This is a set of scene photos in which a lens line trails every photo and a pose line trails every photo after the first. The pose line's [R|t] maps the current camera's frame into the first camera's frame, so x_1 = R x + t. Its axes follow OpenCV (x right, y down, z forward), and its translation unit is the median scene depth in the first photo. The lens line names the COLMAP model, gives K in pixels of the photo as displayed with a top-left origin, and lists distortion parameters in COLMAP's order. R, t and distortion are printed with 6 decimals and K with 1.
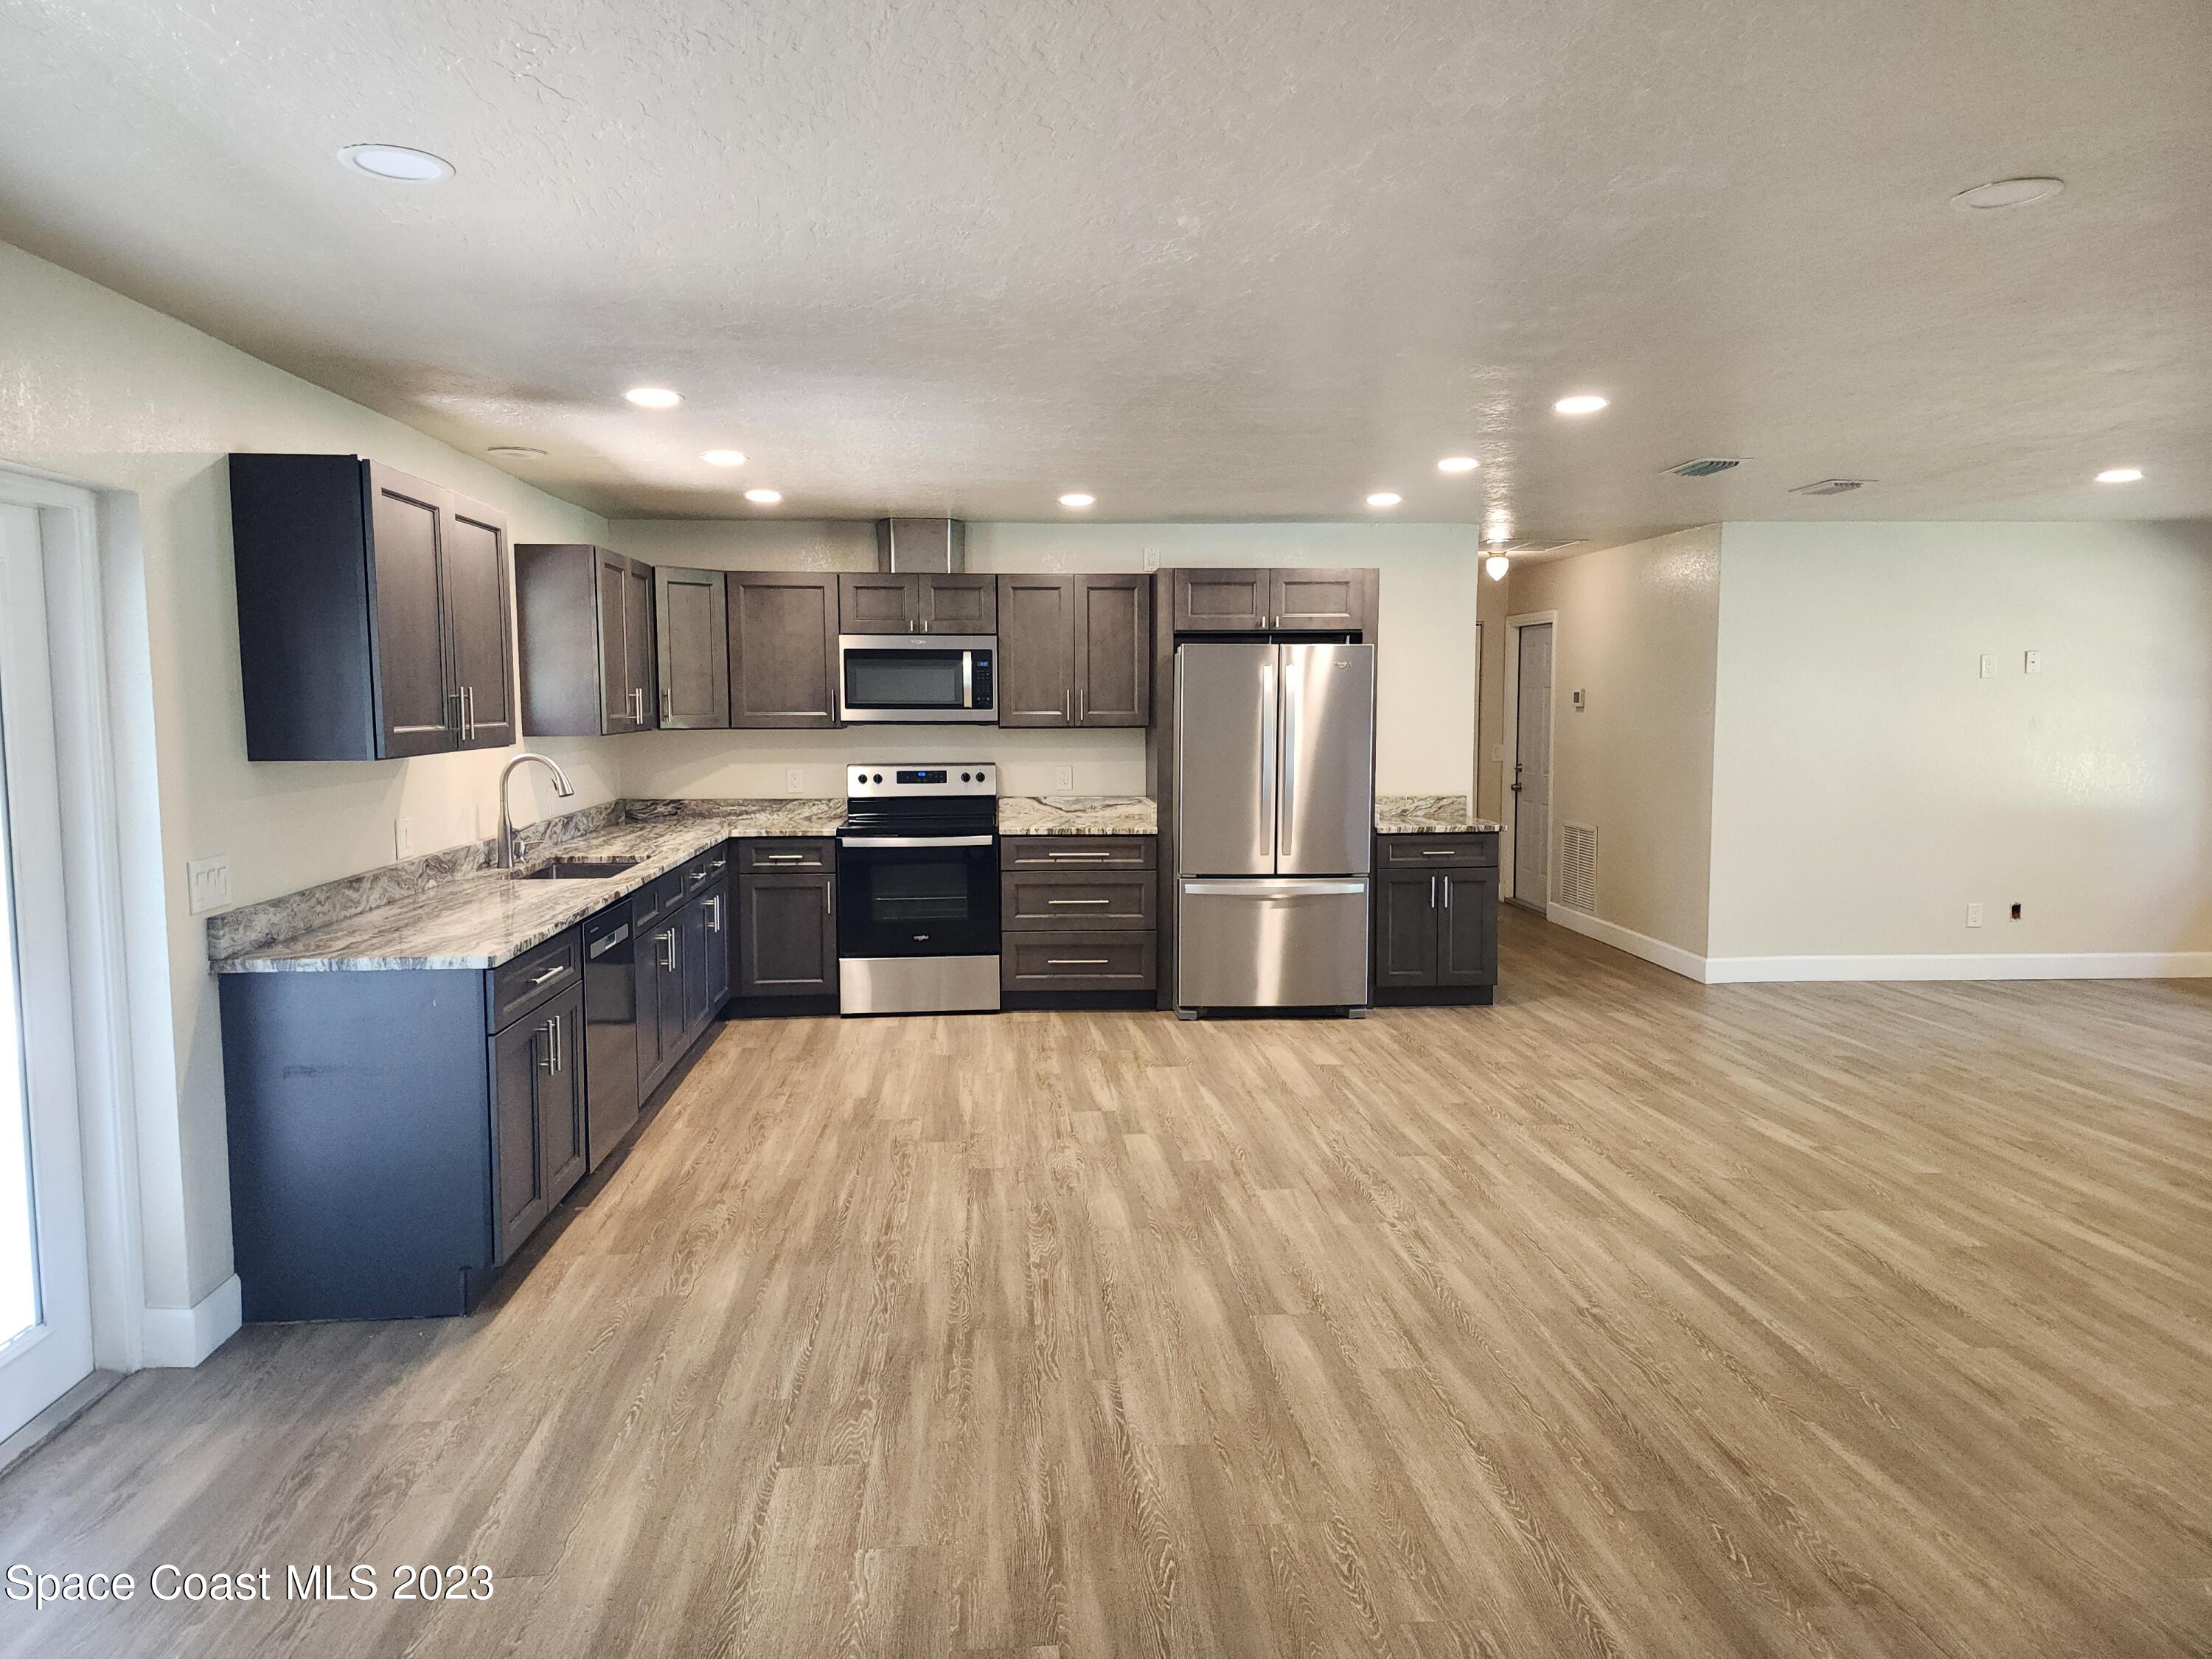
lens RADIAL K [[1497.4, 0, 1104.7], [0, 1497.4, 831.5], [0, 0, 1]] dist [0.064152, -0.007682]
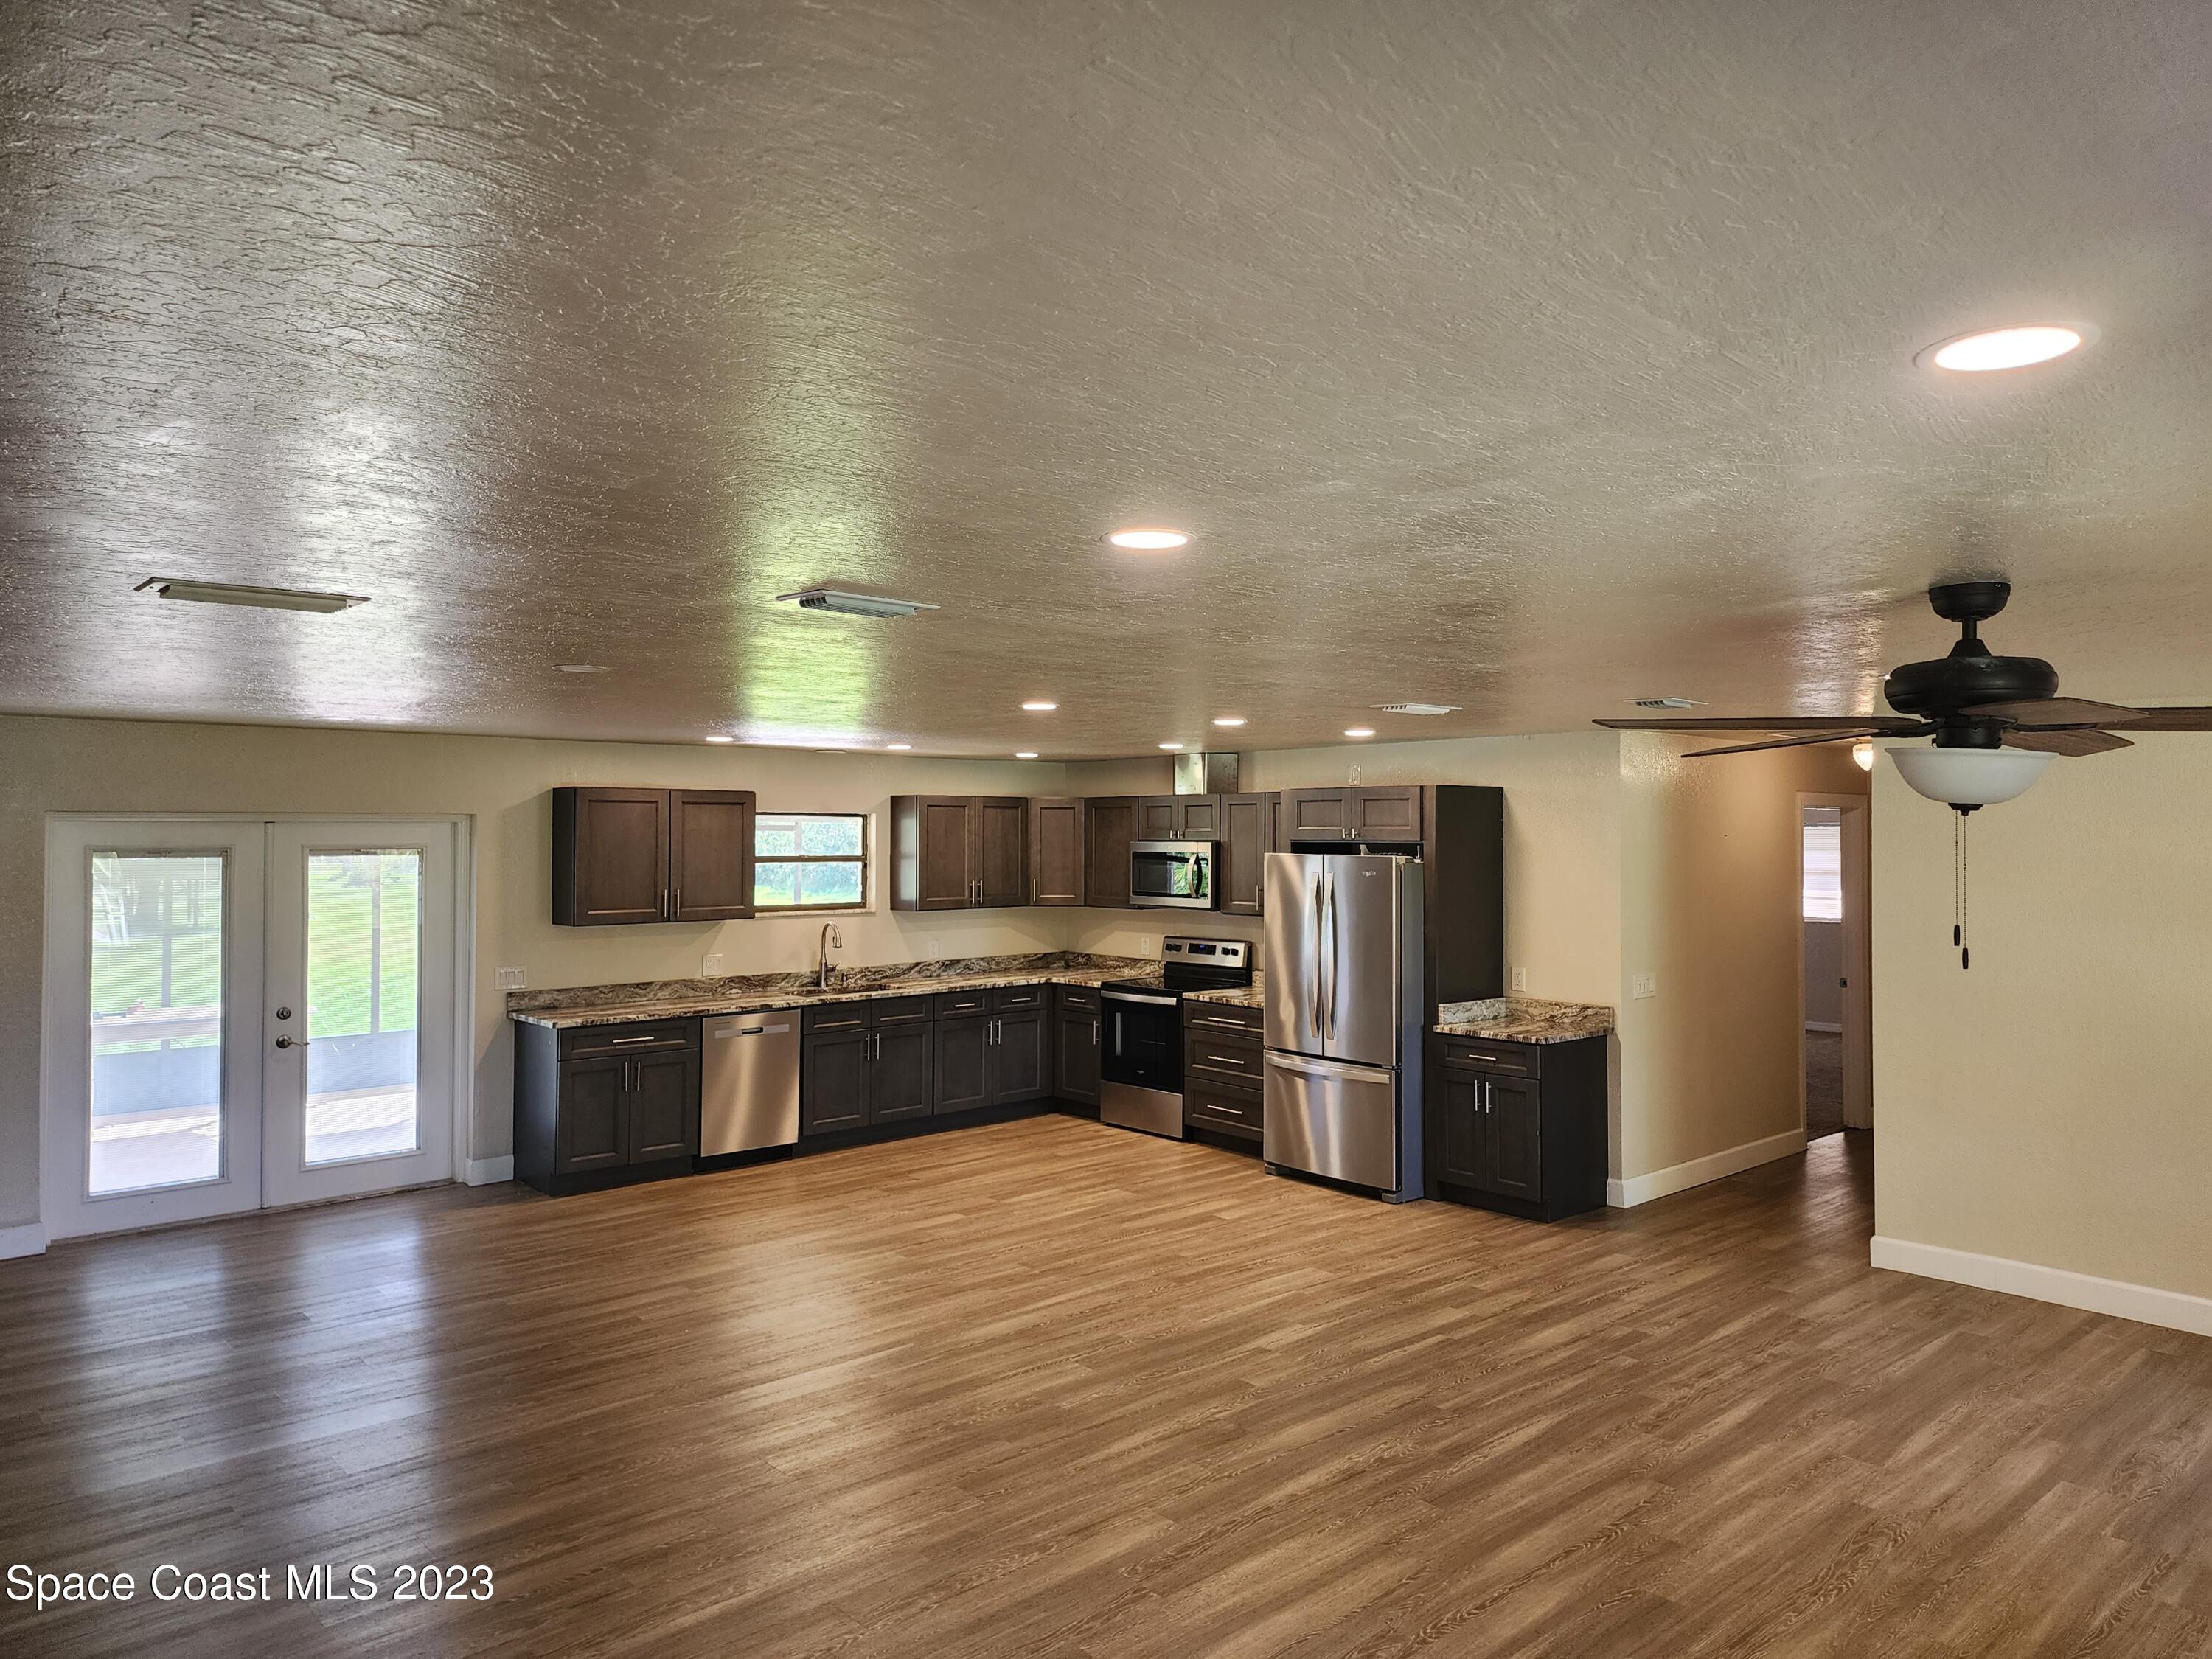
lens RADIAL K [[1497.4, 0, 1110.2], [0, 1497.4, 825.8], [0, 0, 1]] dist [0.064152, -0.007682]
pose [[0.601430, 0.001211, -0.798924, 1.122638], [-0.074409, 0.995737, -0.054506, -0.086357], [0.795453, 0.092229, 0.598957, 0.209059]]
